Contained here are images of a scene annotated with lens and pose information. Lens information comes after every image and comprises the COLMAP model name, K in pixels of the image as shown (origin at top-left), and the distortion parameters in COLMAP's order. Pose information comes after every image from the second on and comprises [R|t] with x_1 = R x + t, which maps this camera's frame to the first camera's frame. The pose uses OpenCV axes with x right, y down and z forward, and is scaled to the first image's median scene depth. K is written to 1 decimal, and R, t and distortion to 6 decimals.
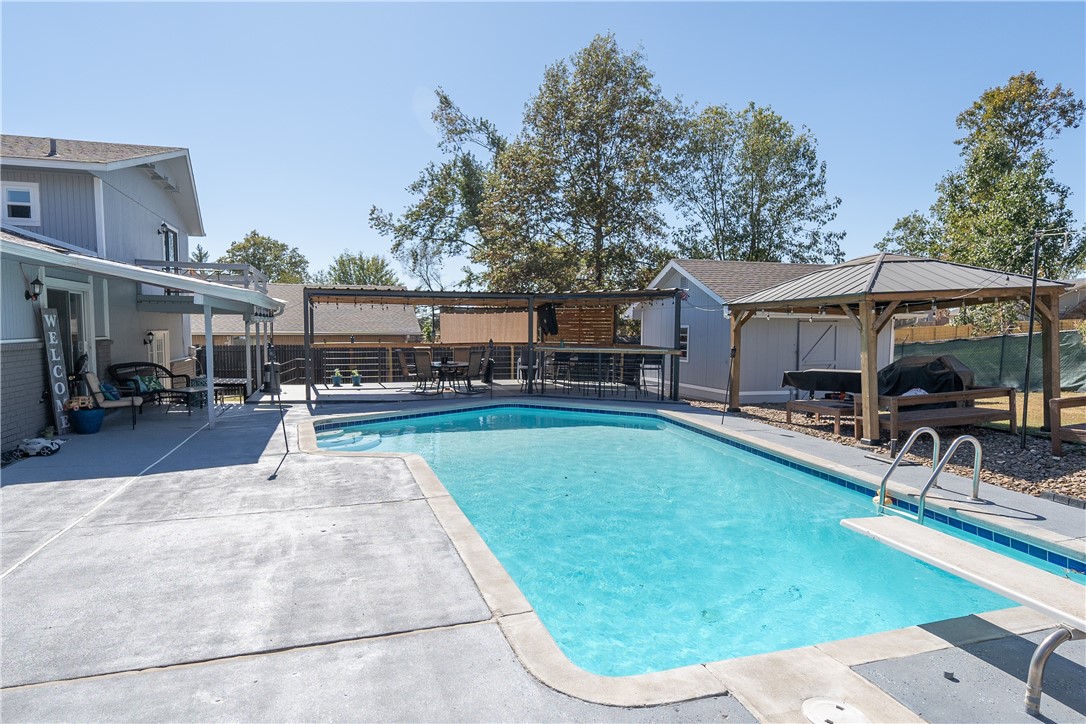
lens RADIAL K [[706.2, 0, 543.8], [0, 706.2, 389.6], [0, 0, 1]] dist [-0.006363, -0.000434]
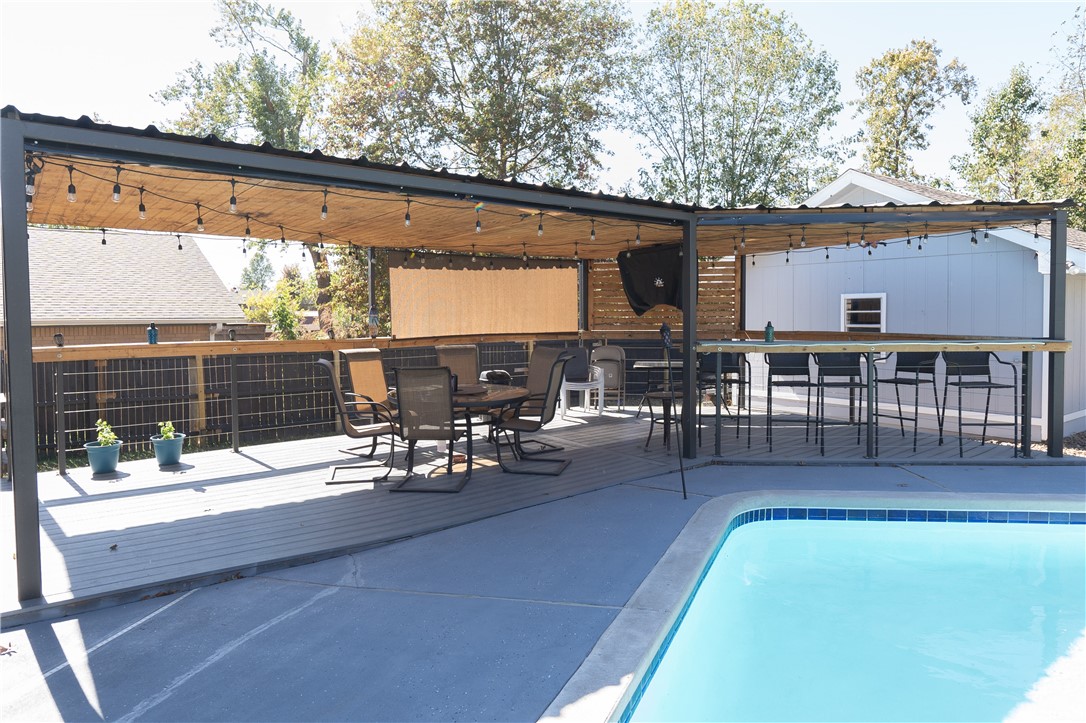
lens RADIAL K [[696.0, 0, 573.8], [0, 696.0, 344.7], [0, 0, 1]] dist [0.006243, 0.003210]
pose [[0.916477, -0.019977, 0.399588, -0.216070], [0.038354, 0.998540, -0.038045, -0.044322], [-0.398244, 0.050193, 0.915905, 0.591416]]
